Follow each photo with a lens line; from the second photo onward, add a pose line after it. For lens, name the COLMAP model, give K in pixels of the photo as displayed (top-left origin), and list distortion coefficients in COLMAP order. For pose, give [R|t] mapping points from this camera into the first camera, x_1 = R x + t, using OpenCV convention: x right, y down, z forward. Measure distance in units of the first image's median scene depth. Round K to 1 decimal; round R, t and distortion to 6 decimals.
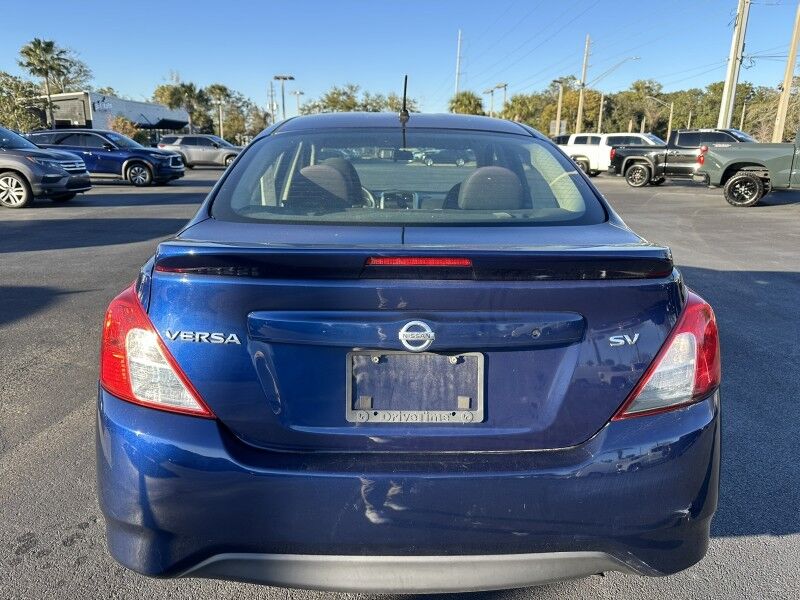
lens RADIAL K [[605.6, 0, 405.5], [0, 605.6, 298.9], [0, 0, 1]] dist [-0.056750, 0.002141]
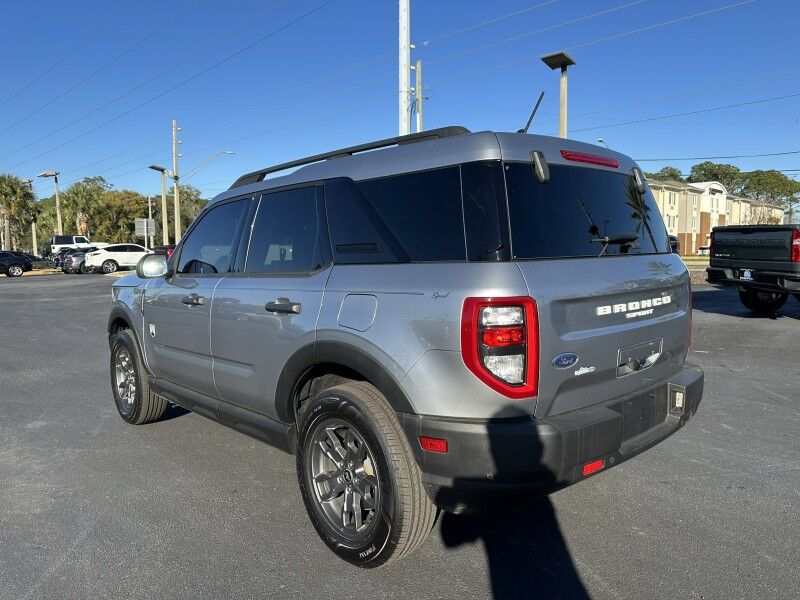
lens RADIAL K [[564.5, 0, 402.0], [0, 564.5, 304.0], [0, 0, 1]] dist [0.031068, -0.041359]
pose [[0.719510, -0.071683, 0.690773, -0.035899], [0.177172, 0.980693, -0.082774, -0.048932], [-0.671503, 0.181942, 0.718318, 0.202170]]
